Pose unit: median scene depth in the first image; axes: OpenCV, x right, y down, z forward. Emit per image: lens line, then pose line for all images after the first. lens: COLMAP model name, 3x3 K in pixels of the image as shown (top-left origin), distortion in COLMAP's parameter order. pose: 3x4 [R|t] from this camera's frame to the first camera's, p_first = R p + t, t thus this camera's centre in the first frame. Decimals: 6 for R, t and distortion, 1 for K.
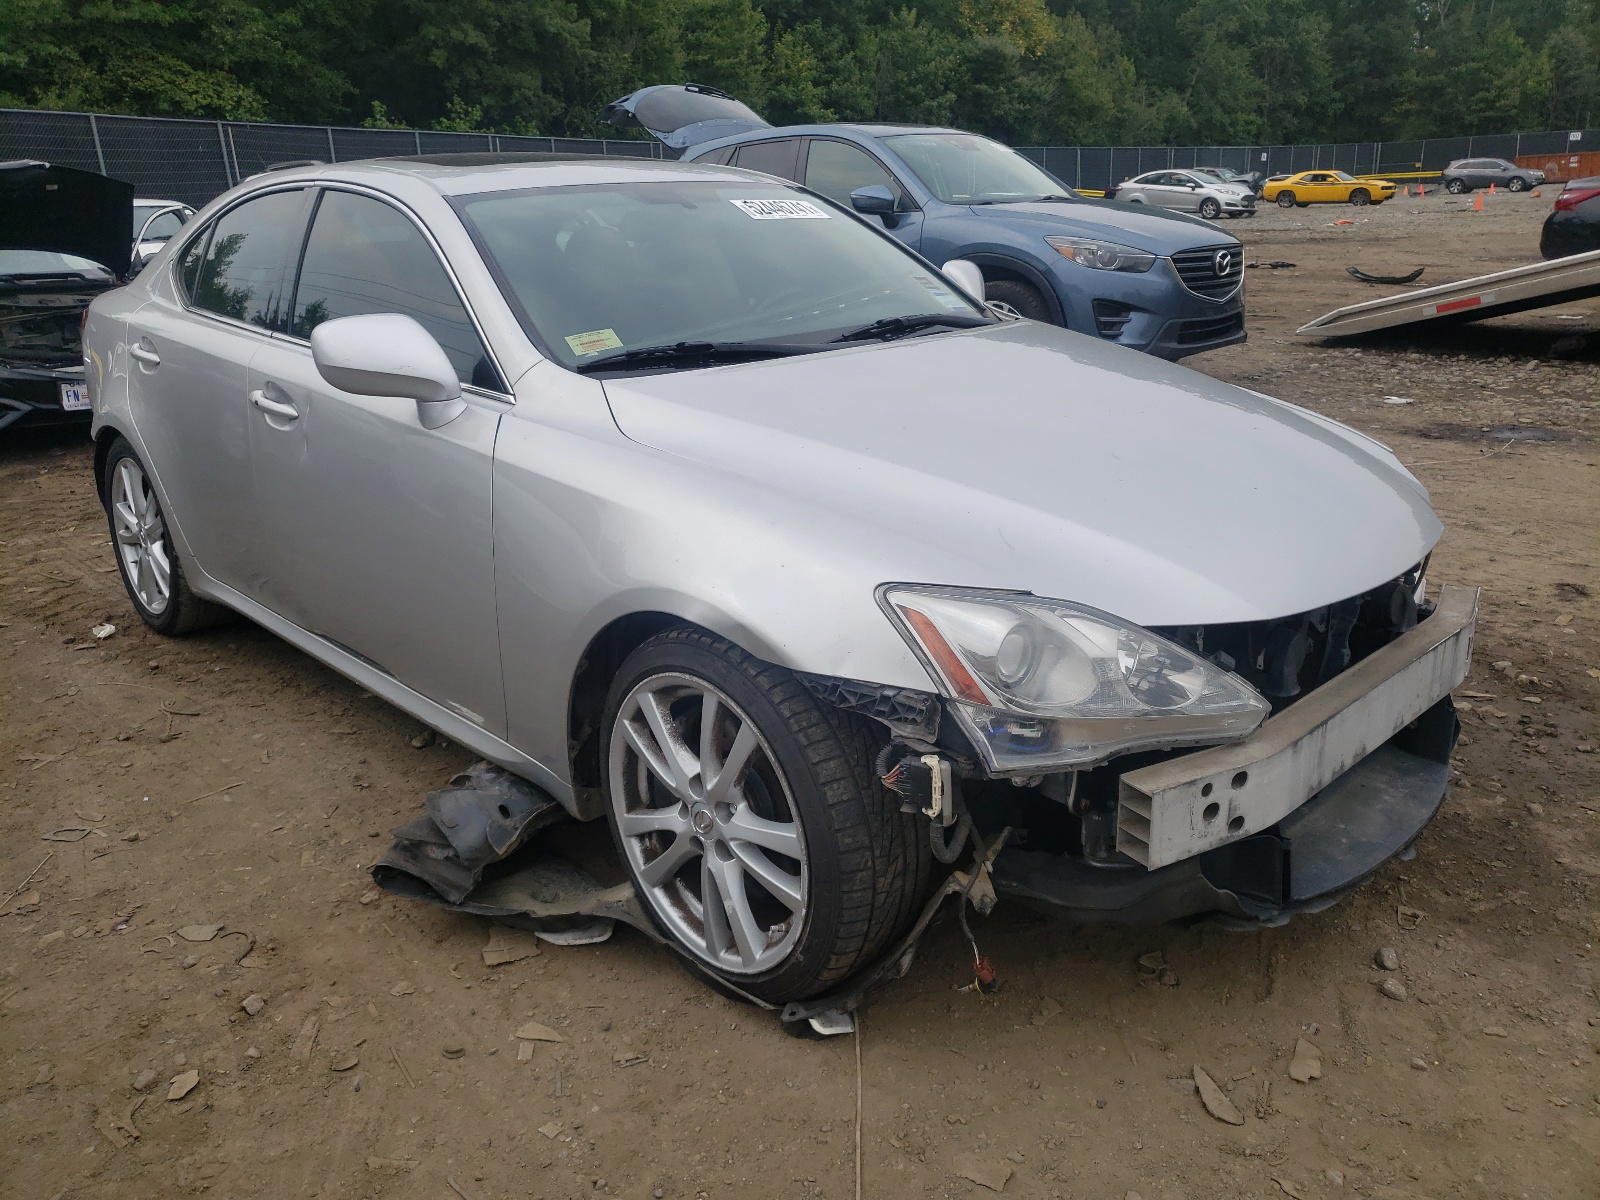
lens RADIAL K [[1230.9, 0, 799.0], [0, 1230.9, 599.9], [0, 0, 1]] dist [0.004950, 0.007880]
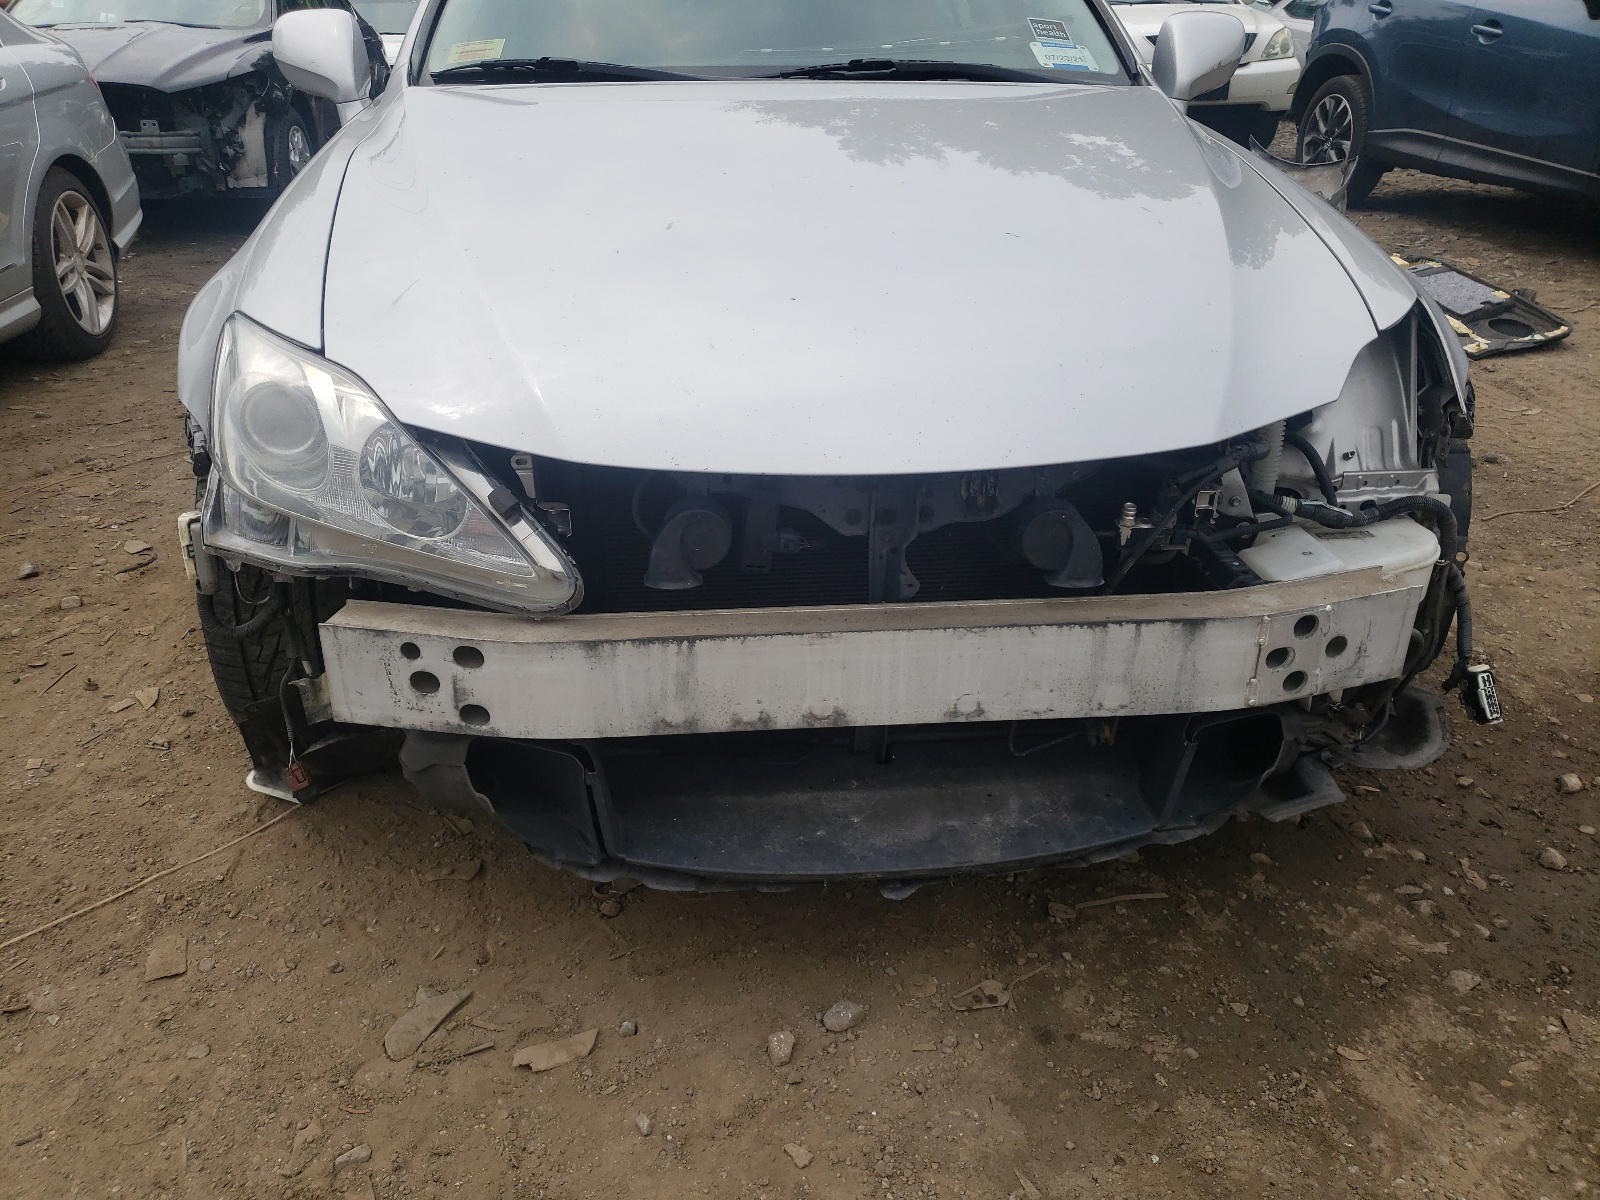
lens RADIAL K [[1230.9, 0, 801.3], [0, 1230.9, 606.2], [0, 0, 1]] dist [0.004950, 0.007880]
pose [[0.789418, 0.294109, -0.538812, 0.875350], [-0.218877, 0.954918, 0.200560, -0.074879], [0.573508, -0.040393, 0.818204, 0.483506]]
